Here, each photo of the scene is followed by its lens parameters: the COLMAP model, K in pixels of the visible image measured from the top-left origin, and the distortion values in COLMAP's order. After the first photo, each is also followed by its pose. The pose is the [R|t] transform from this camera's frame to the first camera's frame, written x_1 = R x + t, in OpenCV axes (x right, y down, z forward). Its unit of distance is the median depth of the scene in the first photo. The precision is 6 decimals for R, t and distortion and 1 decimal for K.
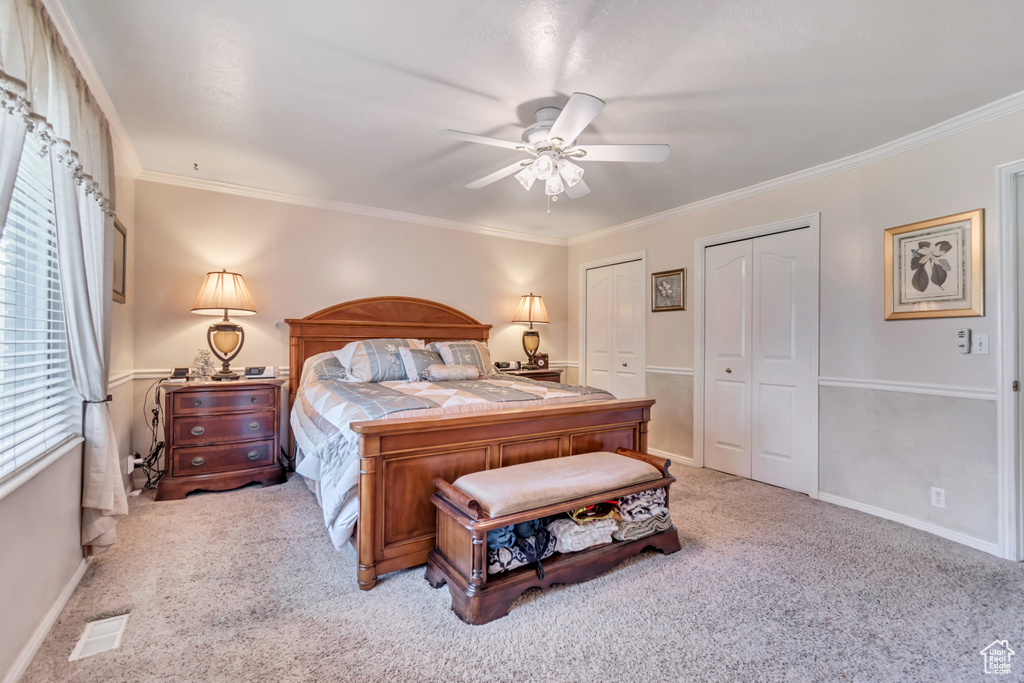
lens RADIAL K [[445.9, 0, 512.0], [0, 445.9, 341.5], [0, 0, 1]] dist [0.000721, 0.000296]
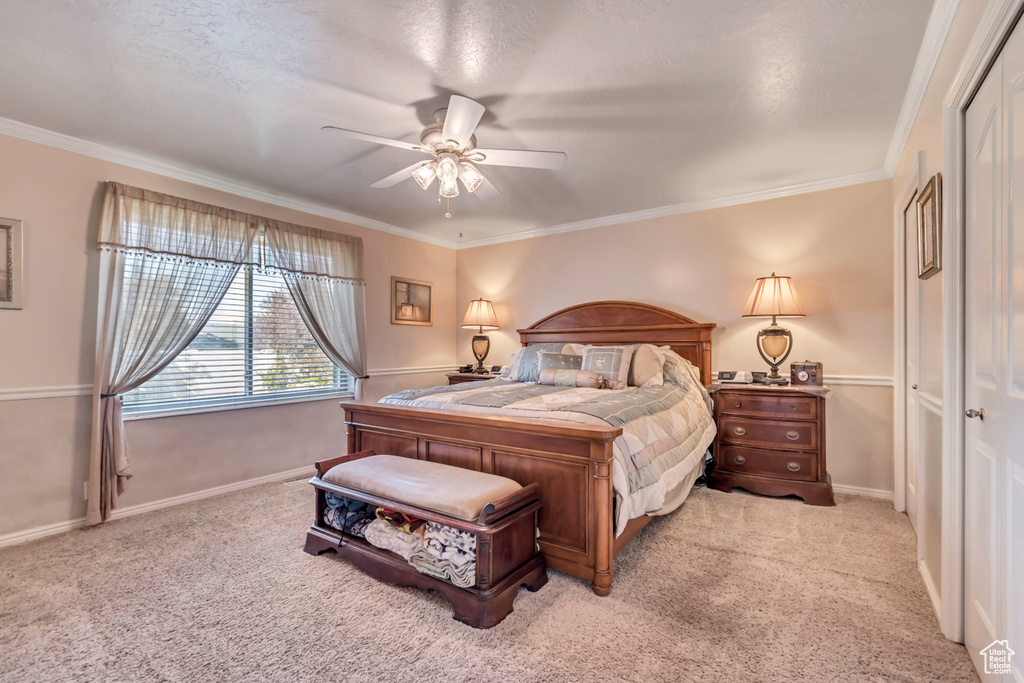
lens RADIAL K [[461.9, 0, 508.1], [0, 461.9, 327.0], [0, 0, 1]] dist [-0.000601, -0.000040]
pose [[0.382518, -0.047427, -0.922730, 0.559878], [0.009905, 0.998835, -0.047232, 0.002658], [0.923895, 0.008928, 0.382542, 0.373384]]
